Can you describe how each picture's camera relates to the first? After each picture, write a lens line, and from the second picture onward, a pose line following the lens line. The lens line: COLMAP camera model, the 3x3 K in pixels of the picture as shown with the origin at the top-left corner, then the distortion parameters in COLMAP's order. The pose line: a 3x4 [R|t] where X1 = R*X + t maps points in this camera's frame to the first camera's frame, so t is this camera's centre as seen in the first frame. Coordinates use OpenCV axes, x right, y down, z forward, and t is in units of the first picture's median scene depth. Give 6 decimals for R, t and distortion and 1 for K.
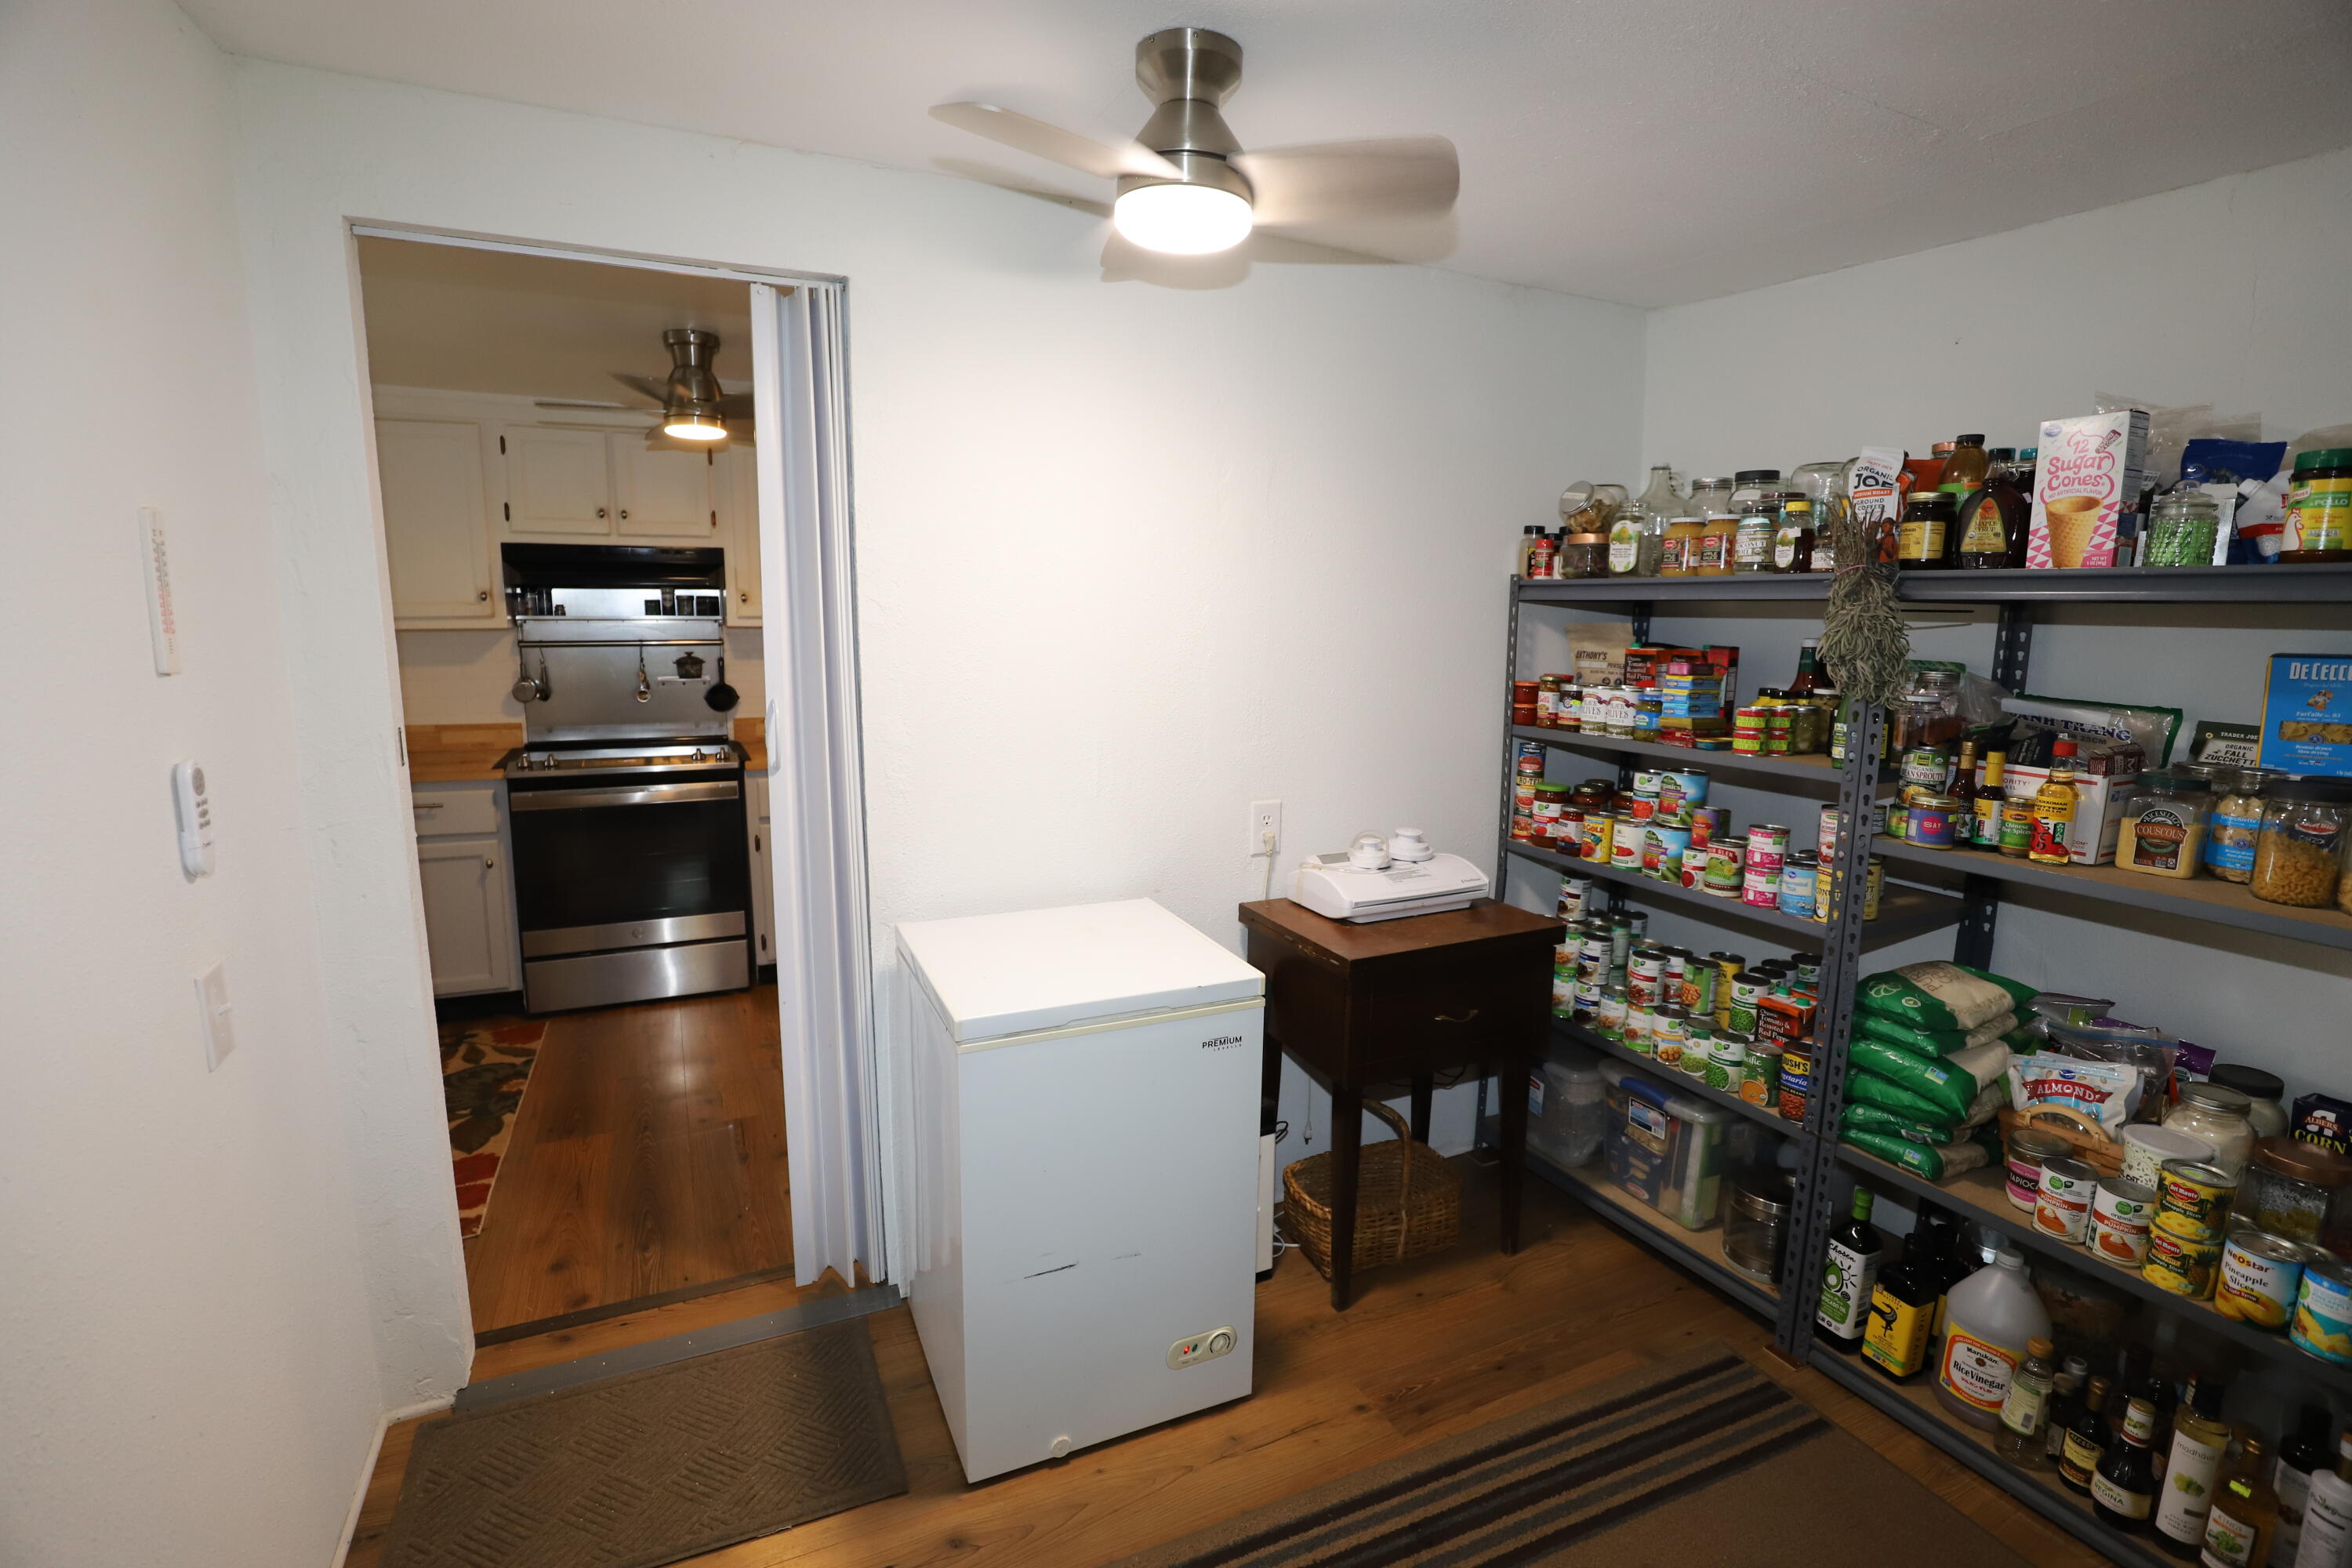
lens RADIAL K [[1087.1, 0, 1183.8], [0, 1087.1, 780.5], [0, 0, 1]] dist [-0.024846, -0.000407]
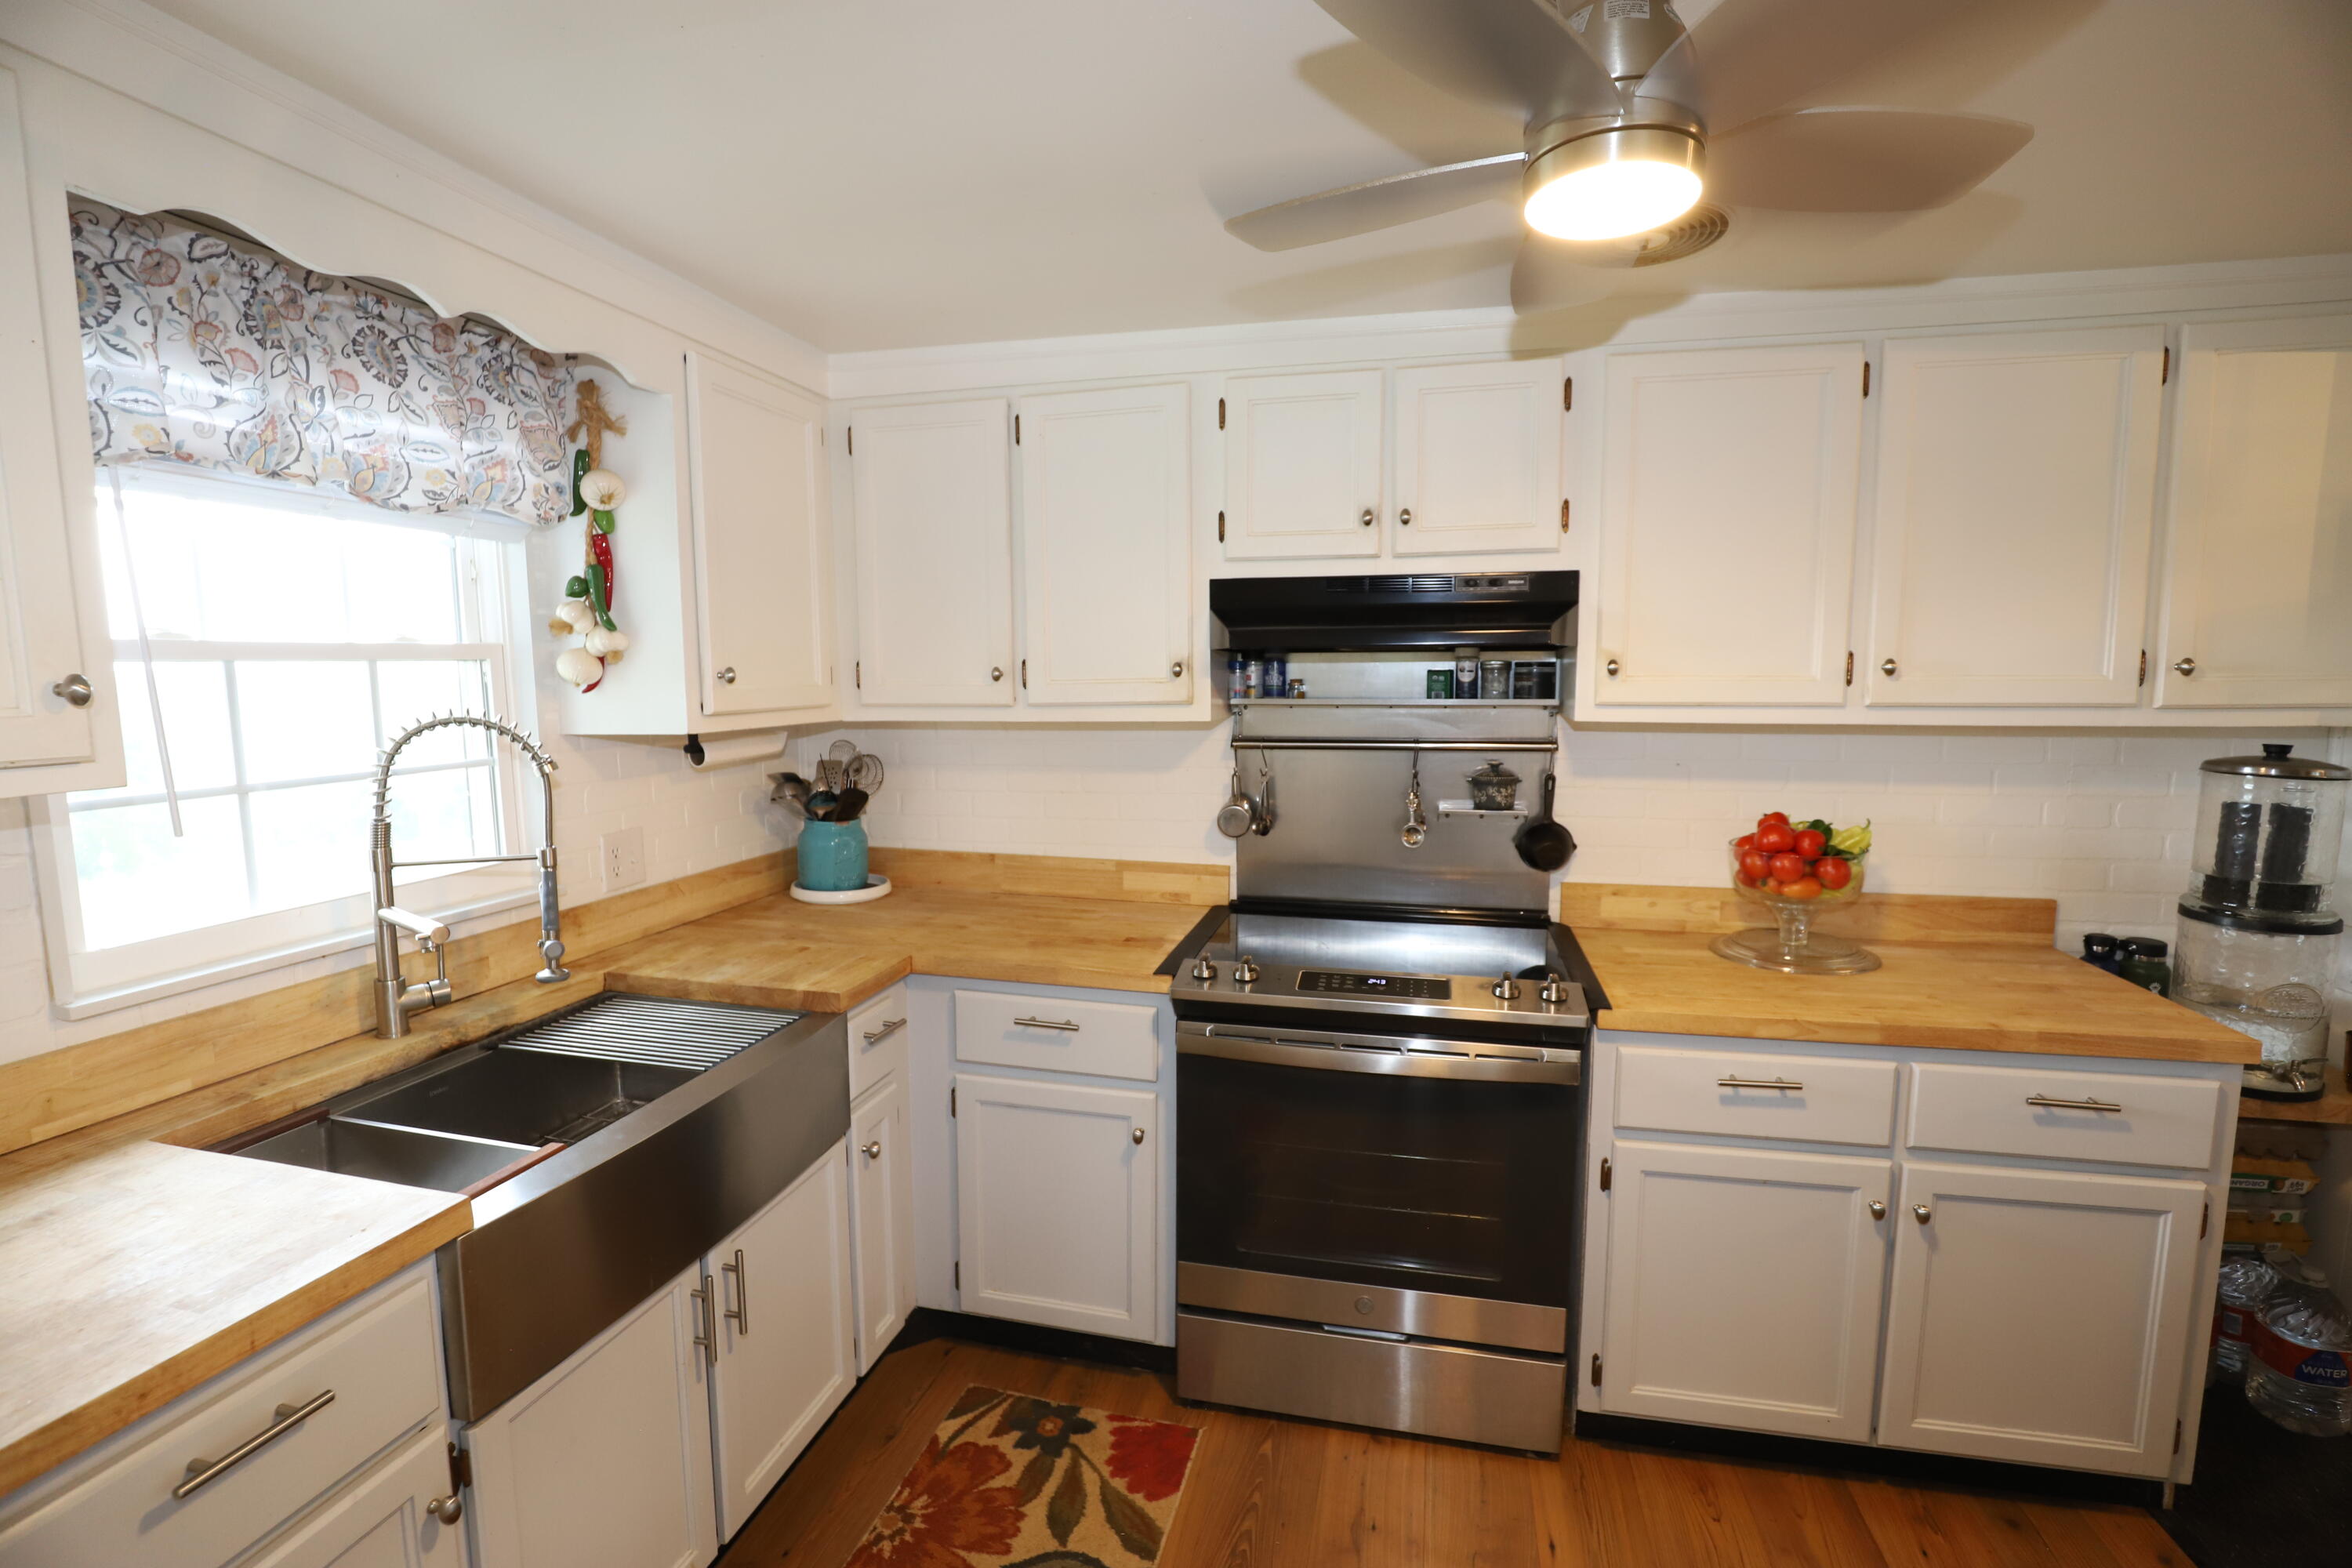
lens RADIAL K [[1087.1, 0, 1182.0], [0, 1087.1, 793.0], [0, 0, 1]] dist [-0.024846, -0.000407]
pose [[0.780339, 0.058870, -0.622579, -0.252719], [-0.083572, 0.996446, -0.010527, -0.090775], [0.619747, 0.060245, 0.782486, 0.499764]]
